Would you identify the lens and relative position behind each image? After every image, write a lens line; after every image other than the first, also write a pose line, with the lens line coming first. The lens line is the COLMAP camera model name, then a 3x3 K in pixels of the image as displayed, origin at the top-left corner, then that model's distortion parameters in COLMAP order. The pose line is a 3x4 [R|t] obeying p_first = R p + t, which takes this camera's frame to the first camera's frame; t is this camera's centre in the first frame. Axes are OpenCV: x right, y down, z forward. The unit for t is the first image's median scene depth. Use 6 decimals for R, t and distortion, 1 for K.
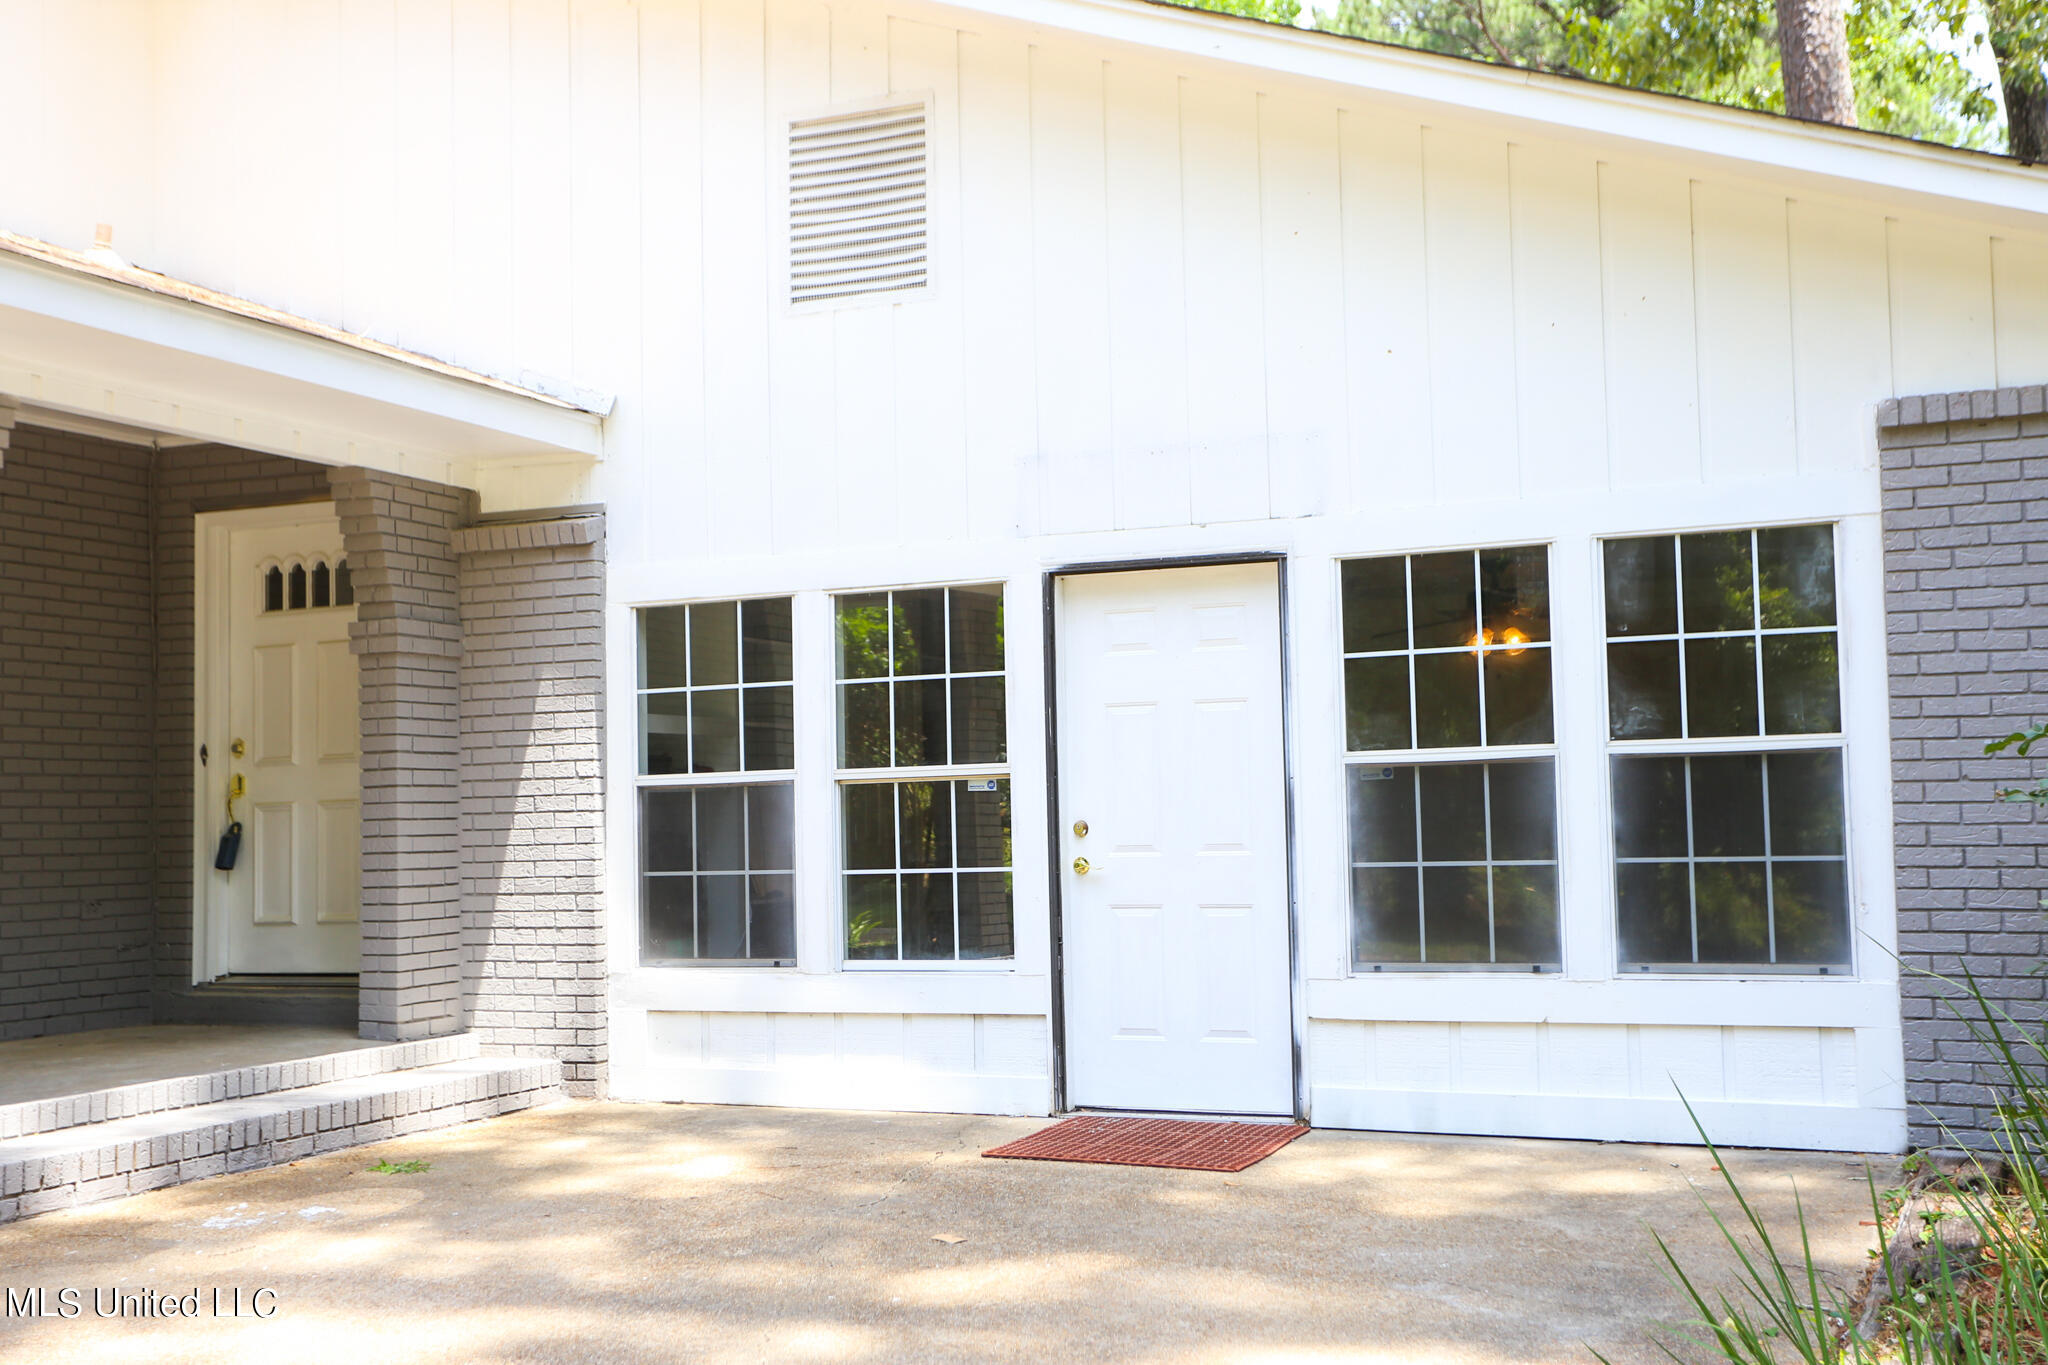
lens RADIAL K [[2224.2, 0, 1024.0], [0, 2224.2, 682.5], [0, 0, 1]] dist [0.016593, 0.016432]
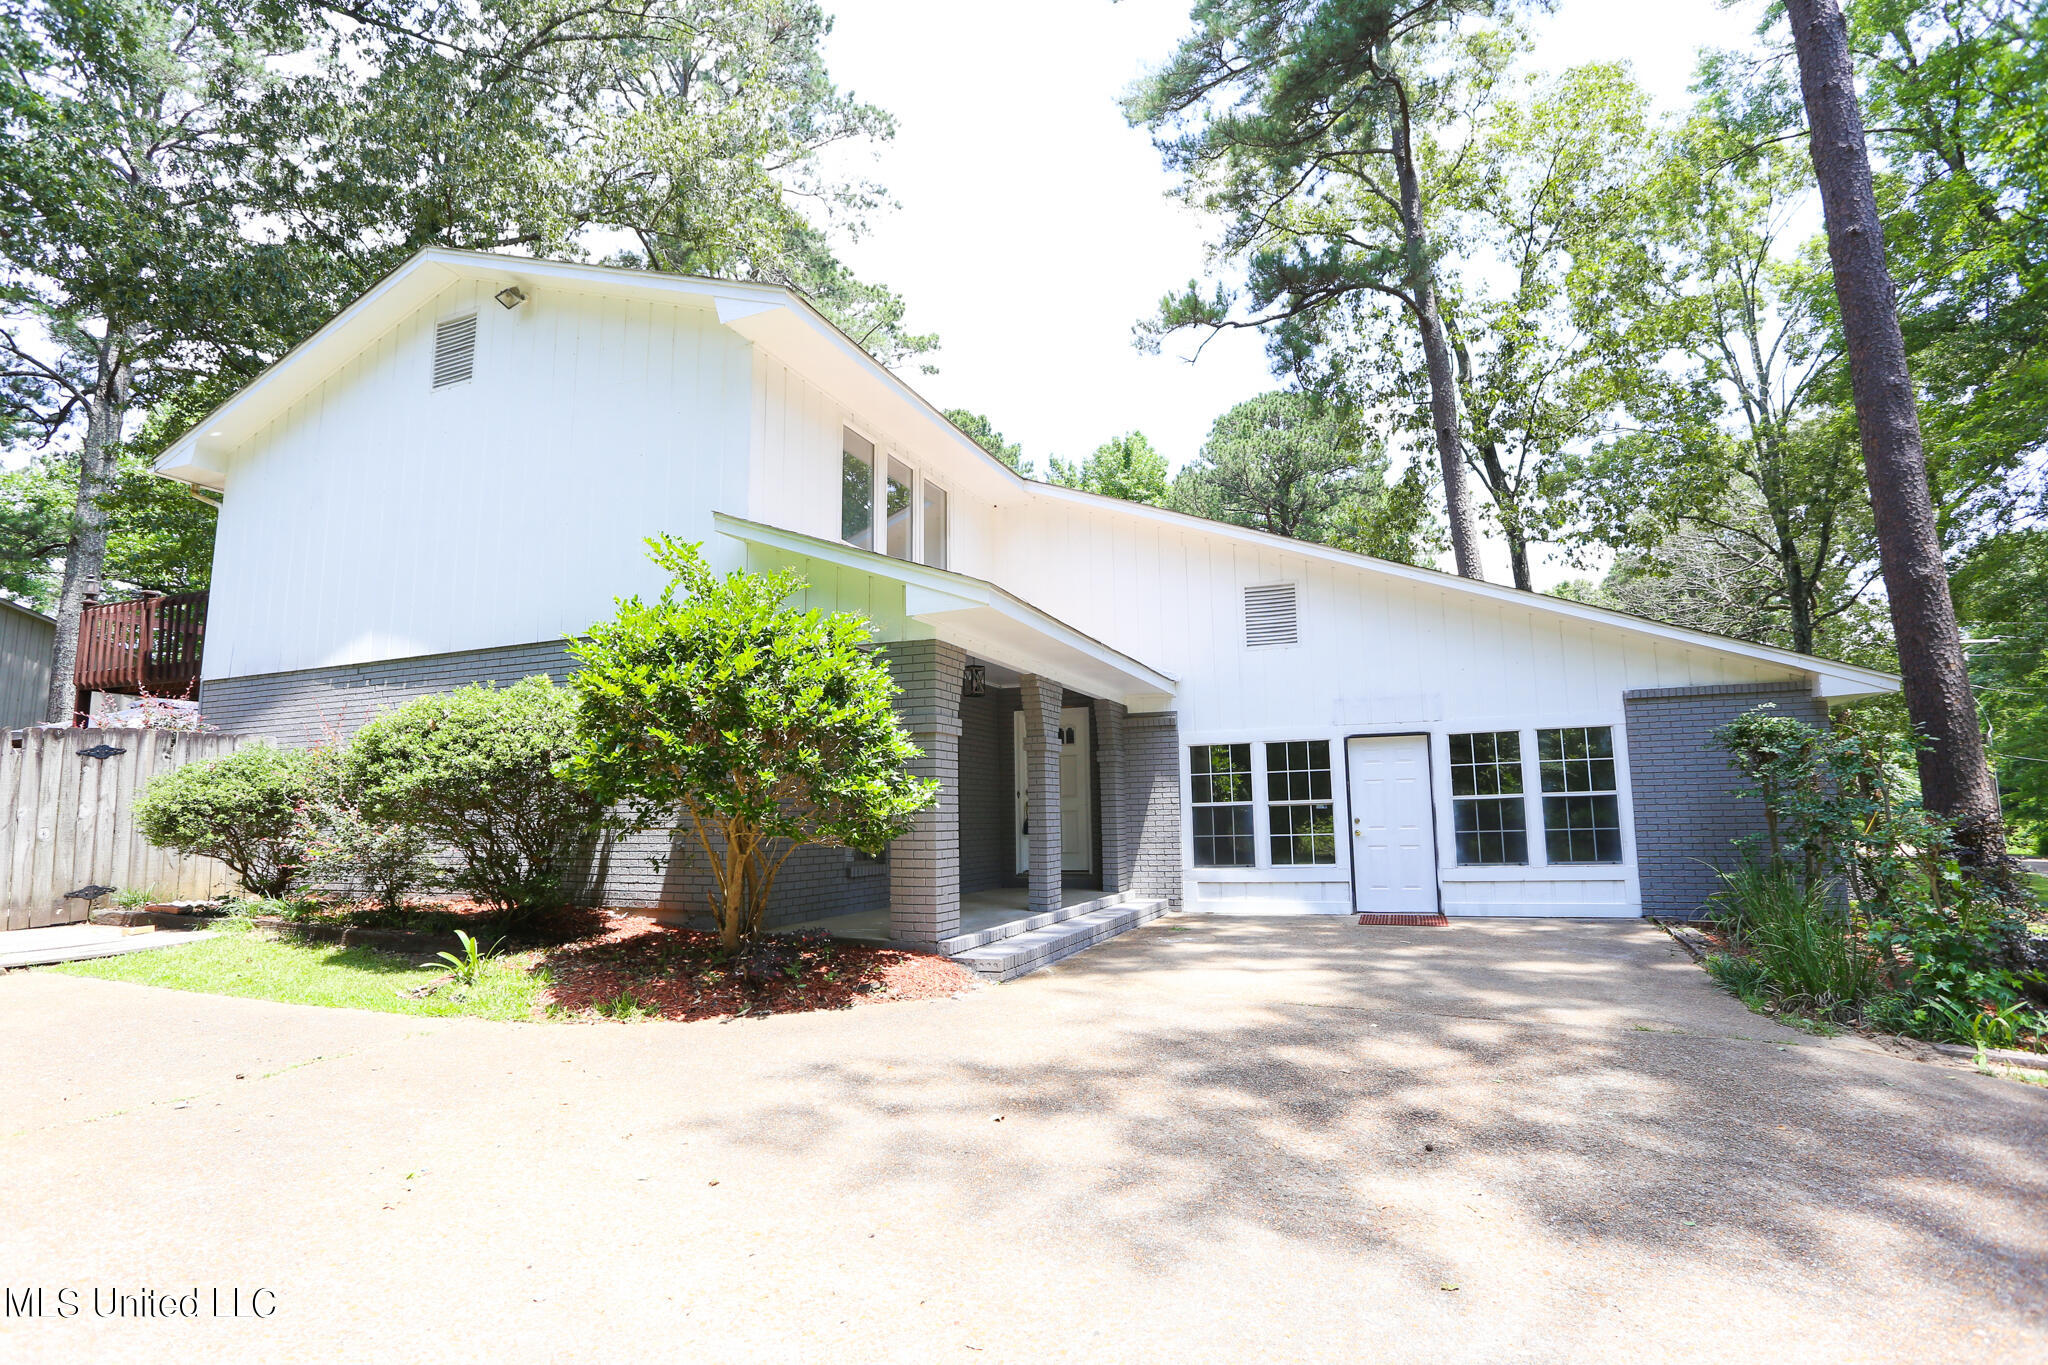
lens RADIAL K [[1005.7, 0, 1024.0], [0, 1005.7, 682.5], [0, 0, 1]] dist [-0.074249, 0.032423]
pose [[0.999233, 0.010441, 0.037736, -0.465843], [-0.007657, 0.997290, -0.073178, -0.019567], [-0.038398, 0.072833, 0.996605, -0.350956]]
